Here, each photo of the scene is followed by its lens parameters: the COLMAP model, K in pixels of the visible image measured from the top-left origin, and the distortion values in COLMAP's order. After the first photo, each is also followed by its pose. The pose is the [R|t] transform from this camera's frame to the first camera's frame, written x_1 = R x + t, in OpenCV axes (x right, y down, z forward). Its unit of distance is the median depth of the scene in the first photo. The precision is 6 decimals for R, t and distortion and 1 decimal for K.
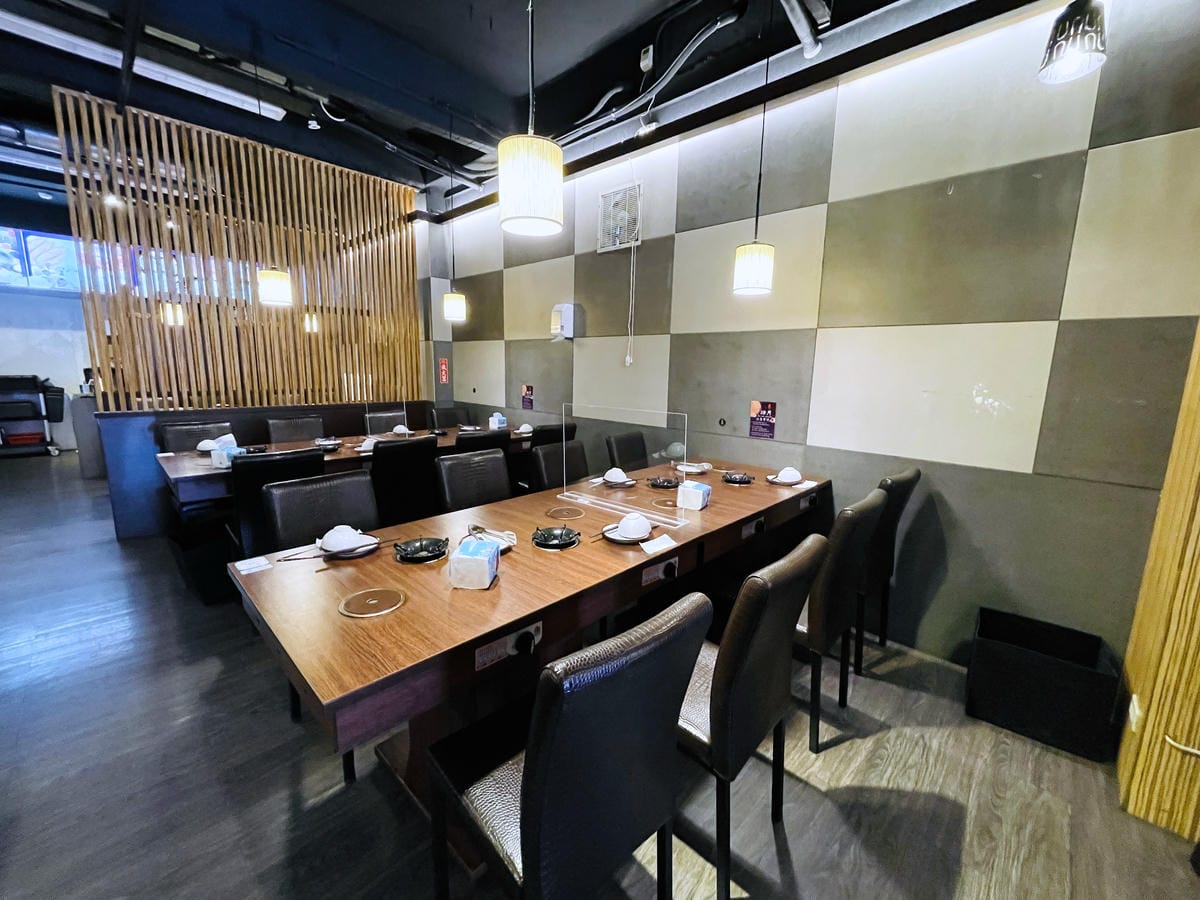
lens RADIAL K [[484.8, 0, 596.4], [0, 484.8, 444.7], [0, 0, 1]] dist [-0.003147, 0.000692]
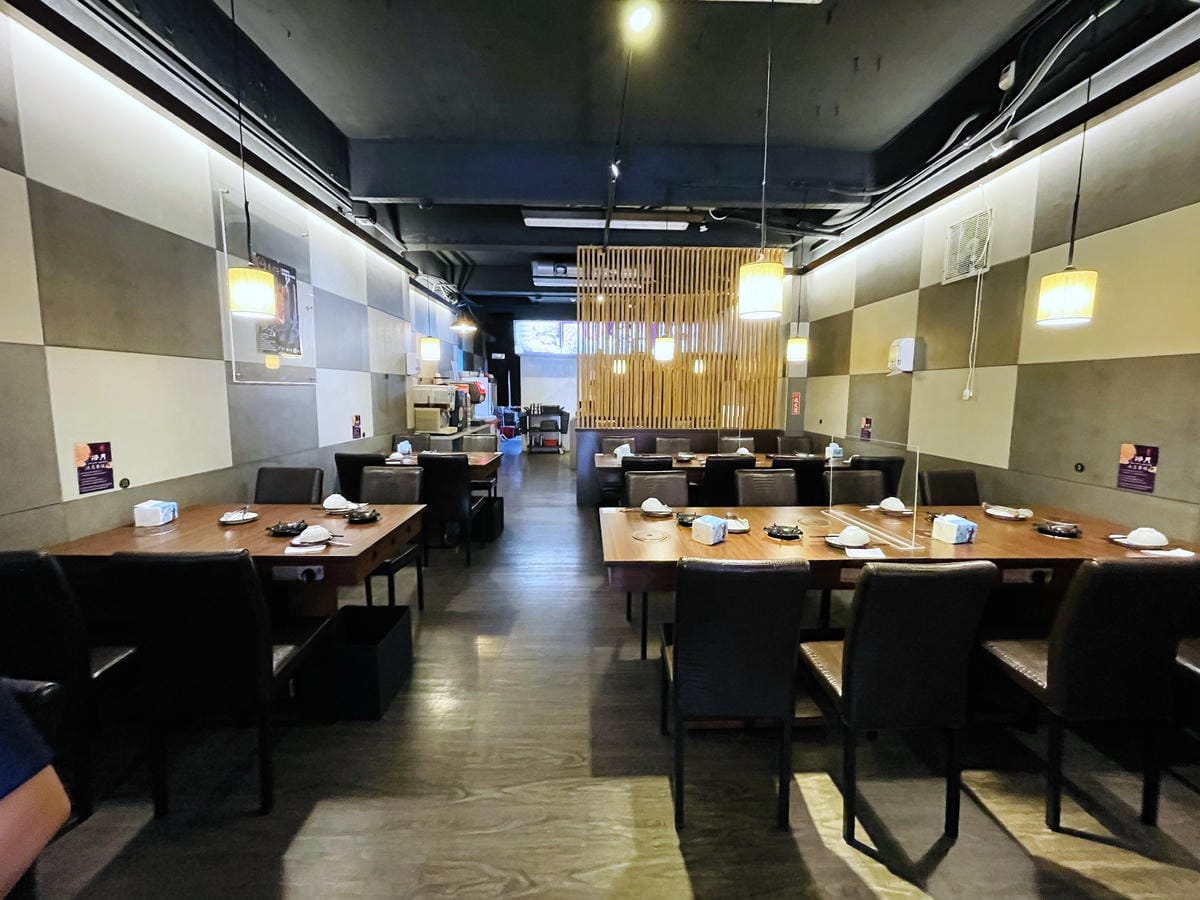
lens RADIAL K [[484.8, 0, 601.1], [0, 484.8, 446.1], [0, 0, 1]] dist [-0.003147, 0.000692]
pose [[0.711463, 0.062990, -0.699895, 0.225074], [-0.103092, 0.994554, -0.015287, 0.013274], [0.695121, 0.083030, 0.714082, -0.150429]]
